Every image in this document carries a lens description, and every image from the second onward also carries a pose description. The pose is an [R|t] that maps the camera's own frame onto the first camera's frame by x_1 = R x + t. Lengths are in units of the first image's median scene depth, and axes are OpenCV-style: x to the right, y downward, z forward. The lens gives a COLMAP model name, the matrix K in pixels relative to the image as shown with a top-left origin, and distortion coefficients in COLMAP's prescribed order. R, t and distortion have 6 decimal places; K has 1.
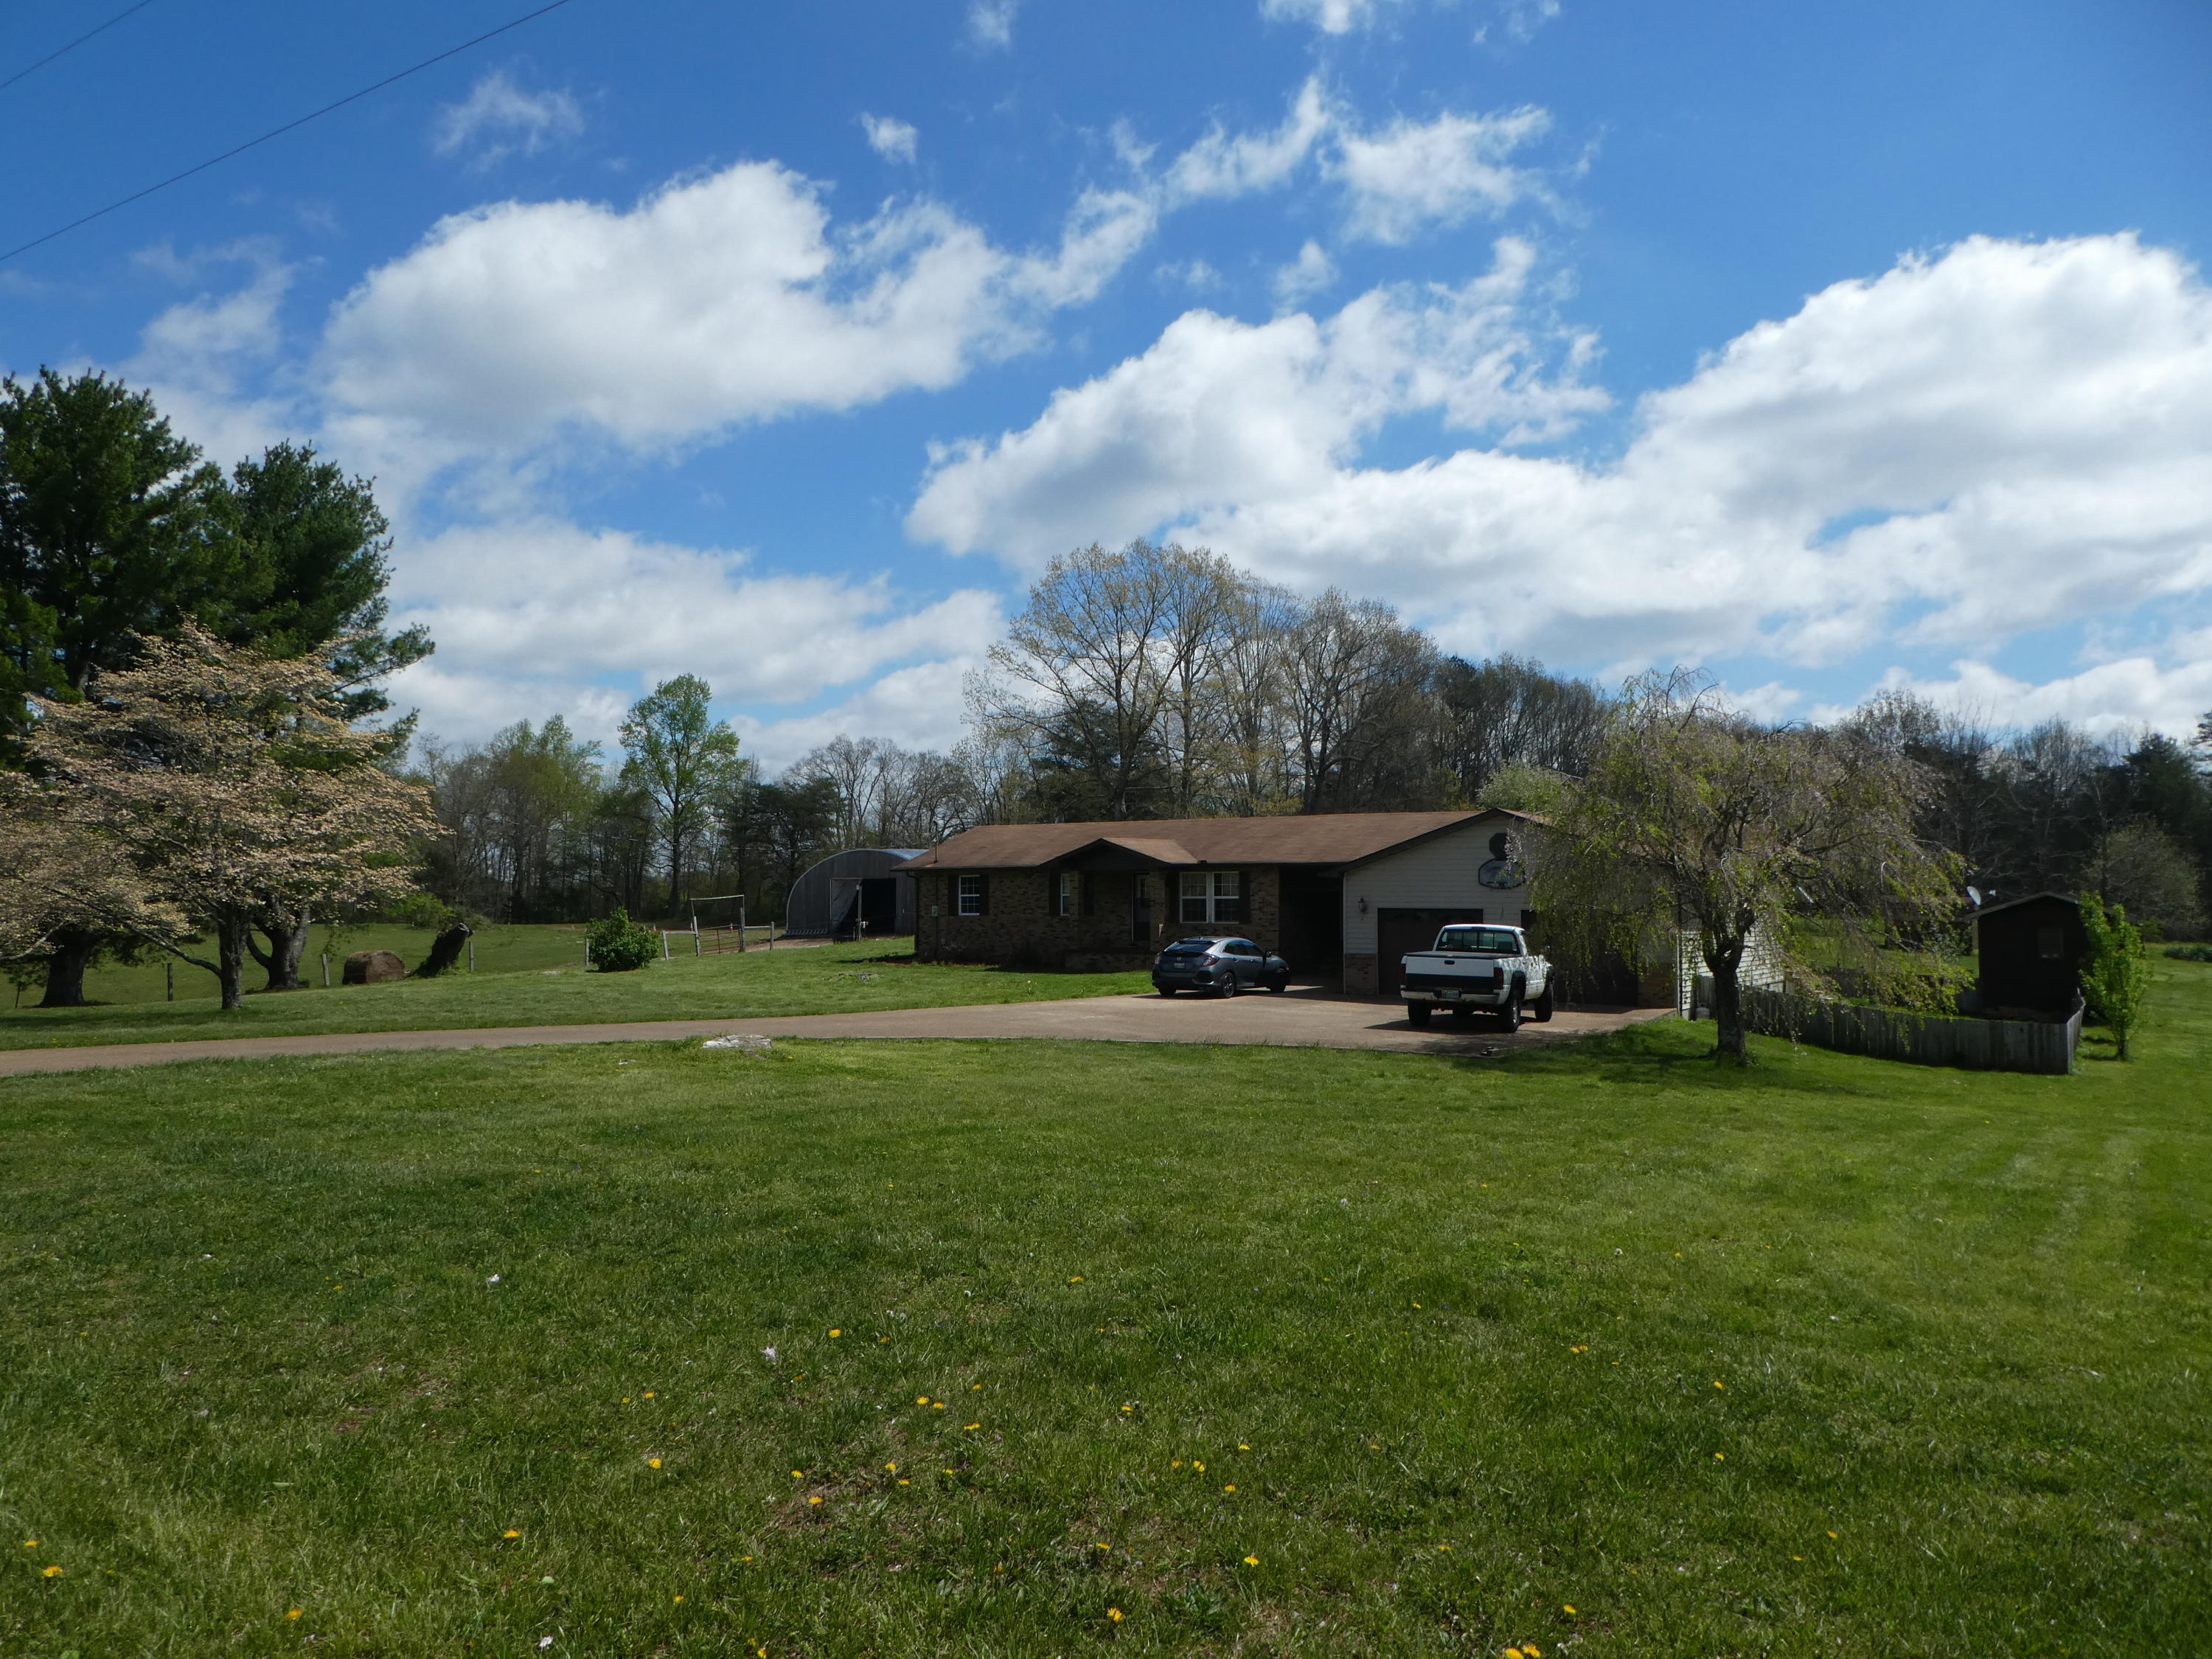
lens RADIAL K [[1578.1, 0, 1106.0], [0, 1578.1, 829.5], [0, 0, 1]] dist [-0.071159, 0.058375]
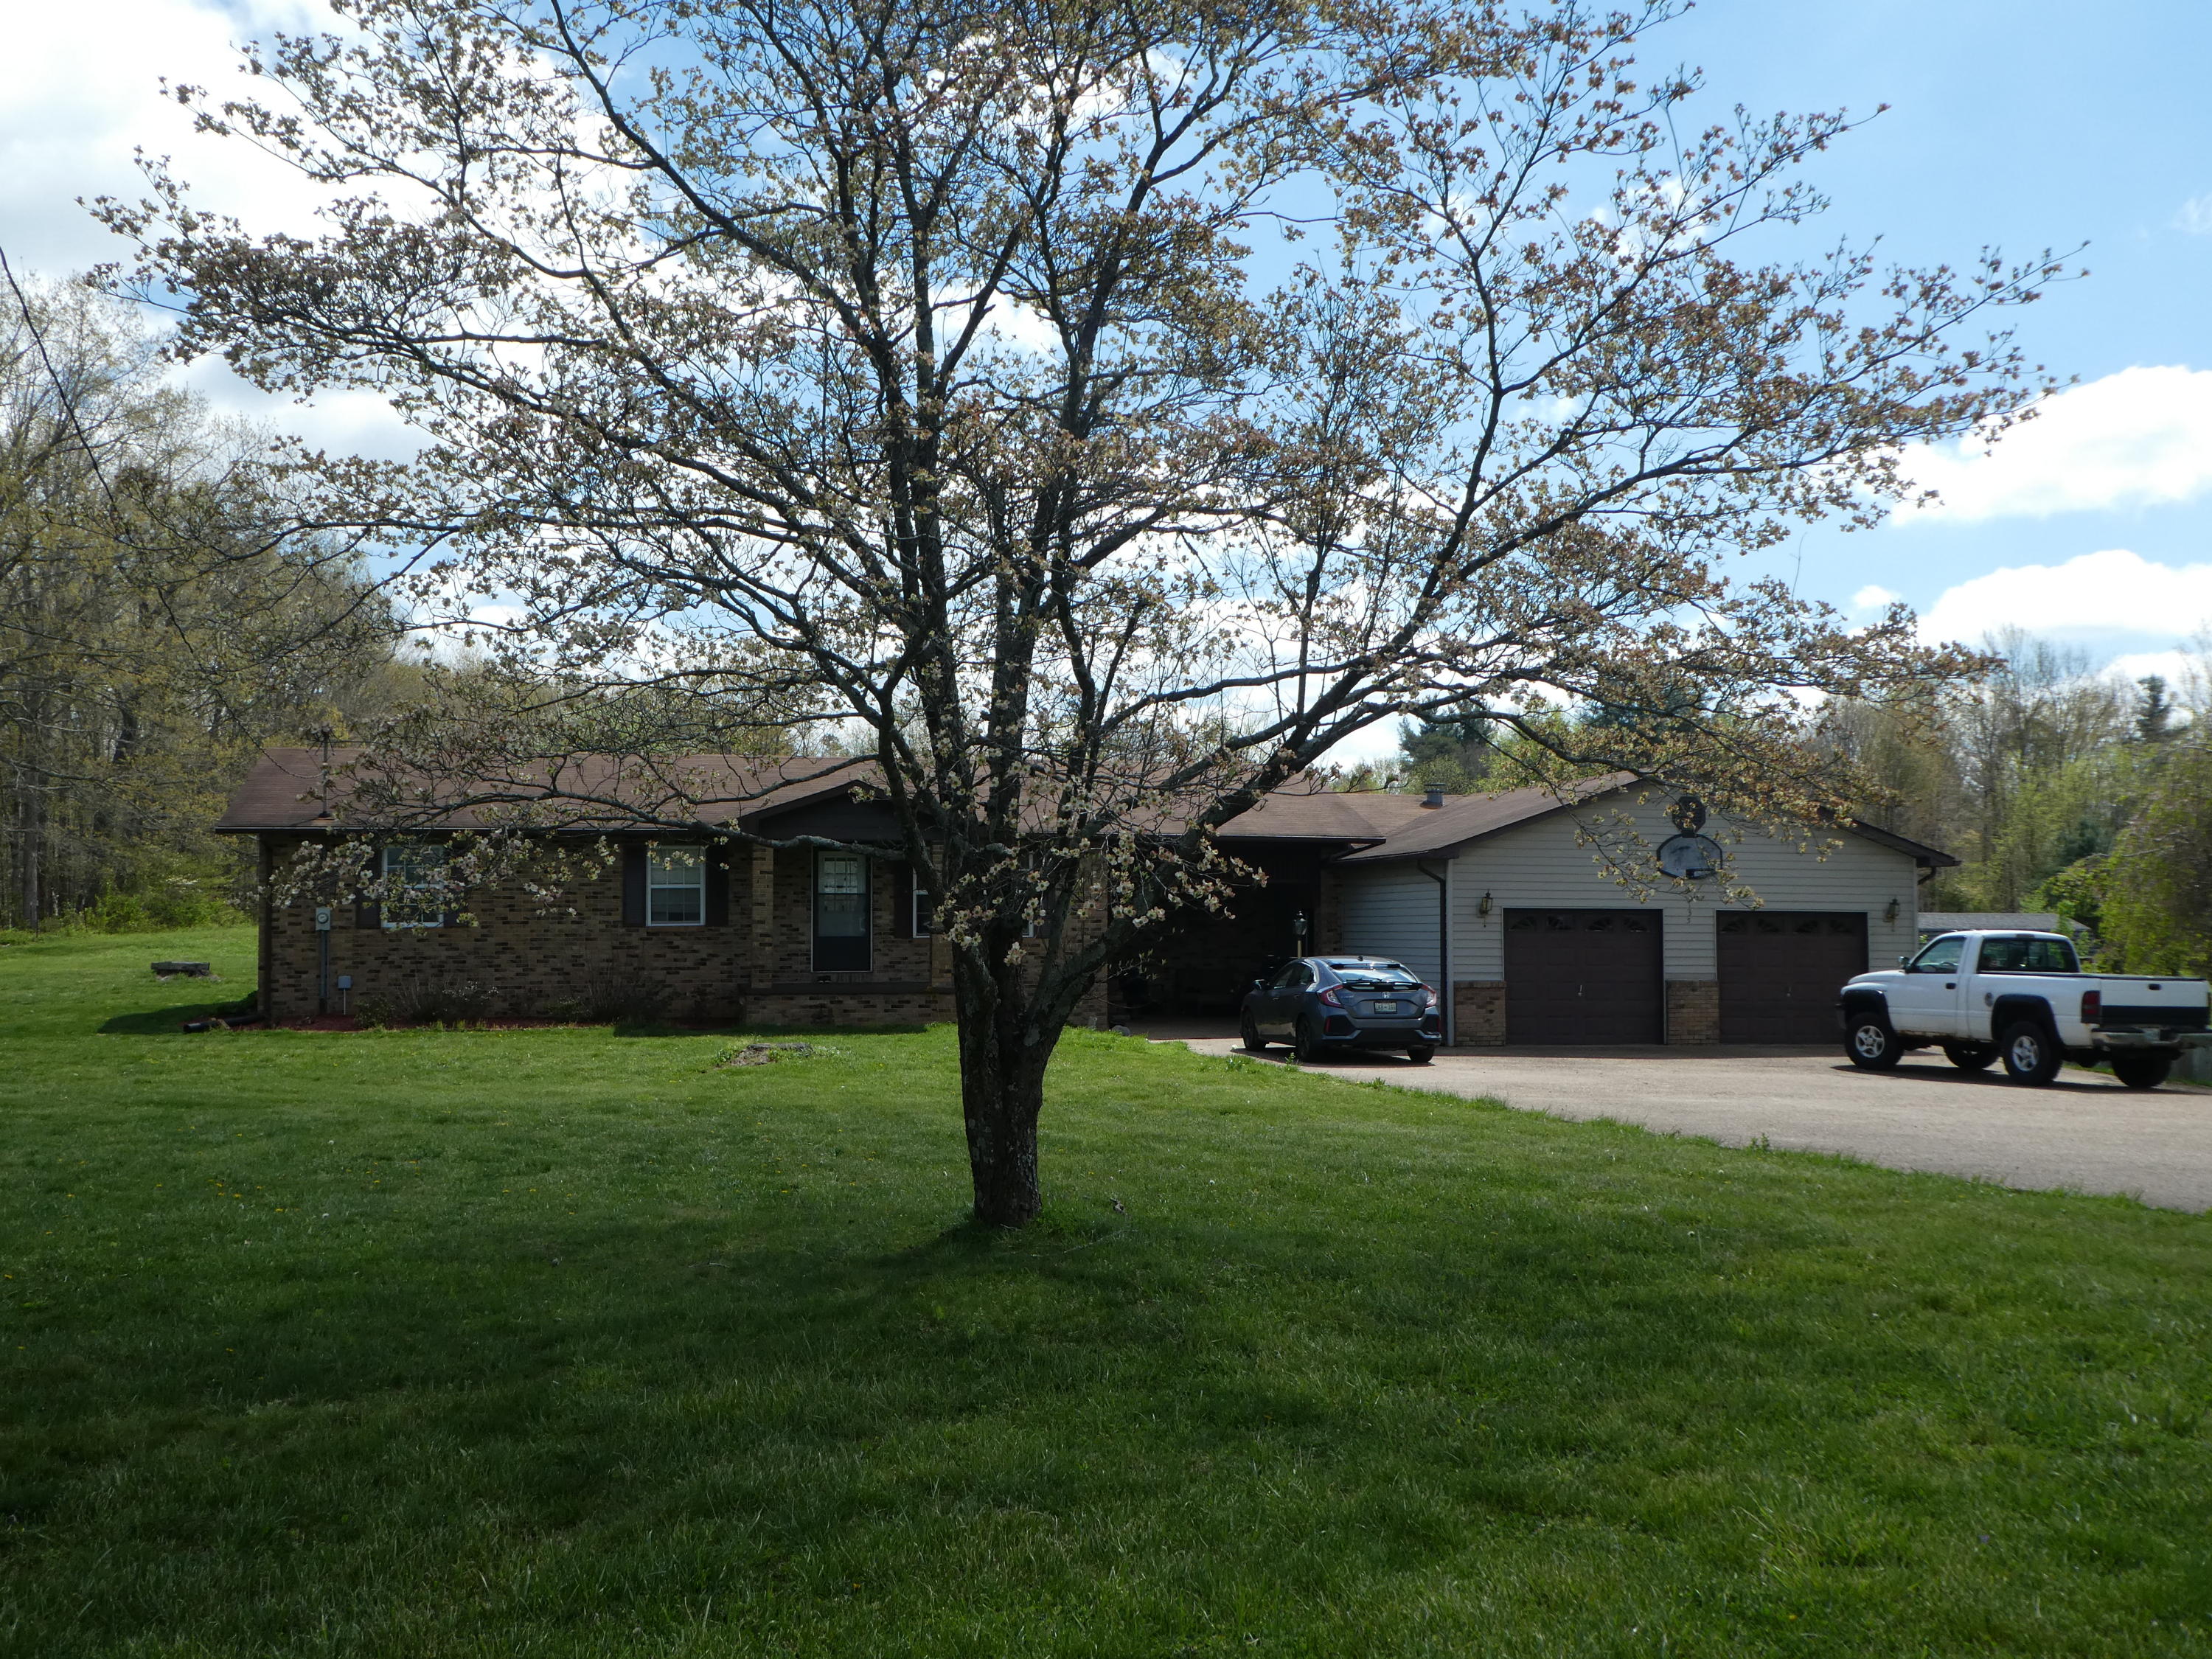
lens RADIAL K [[2071.7, 0, 1106.0], [0, 2071.7, 829.5], [0, 0, 1]] dist [0.005225, -0.002294]
pose [[0.693114, 0.027066, 0.720320, -0.439554], [-0.031793, 0.999470, -0.006963, 0.023945], [-0.720126, -0.018075, 0.693607, 0.441628]]
